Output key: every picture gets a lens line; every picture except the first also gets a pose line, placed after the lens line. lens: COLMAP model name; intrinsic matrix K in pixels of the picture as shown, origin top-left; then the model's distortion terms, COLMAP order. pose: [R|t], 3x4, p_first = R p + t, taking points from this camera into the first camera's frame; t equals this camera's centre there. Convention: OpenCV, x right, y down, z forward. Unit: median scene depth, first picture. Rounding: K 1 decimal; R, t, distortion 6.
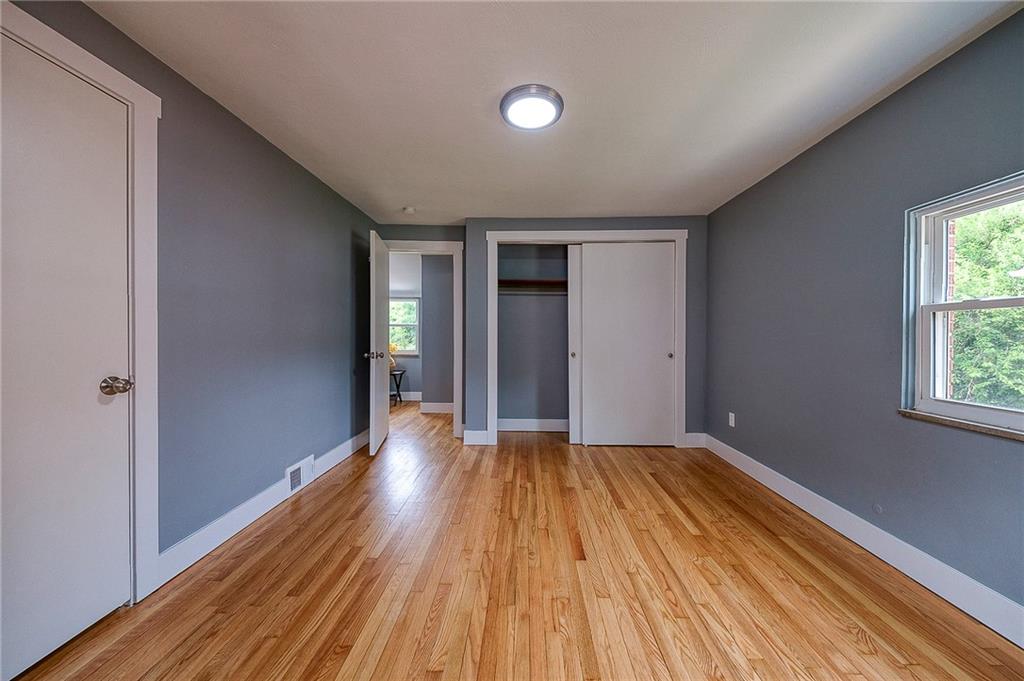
lens RADIAL K [[342.0, 0, 518.2], [0, 342.0, 342.3], [0, 0, 1]] dist [-0.000153, -0.000147]
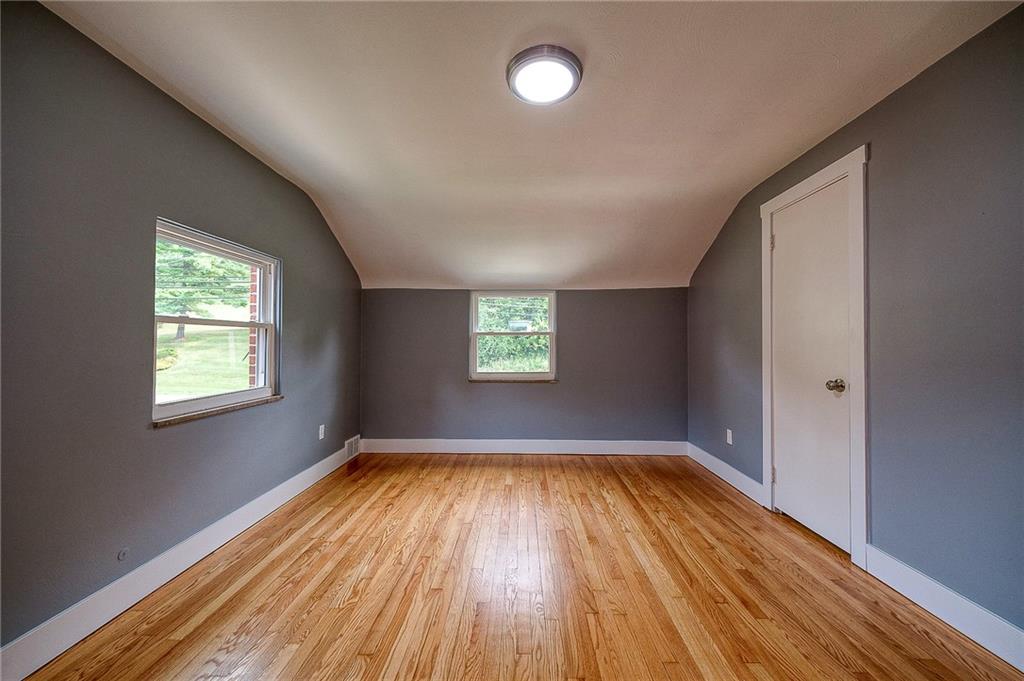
lens RADIAL K [[342.0, 0, 518.2], [0, 342.0, 342.3], [0, 0, 1]] dist [-0.000153, -0.000147]
pose [[-0.999915, -0.005894, -0.011594, 0.110608], [-0.006043, 0.999900, 0.012823, -0.045010], [0.011517, 0.012892, -0.999851, 1.903802]]
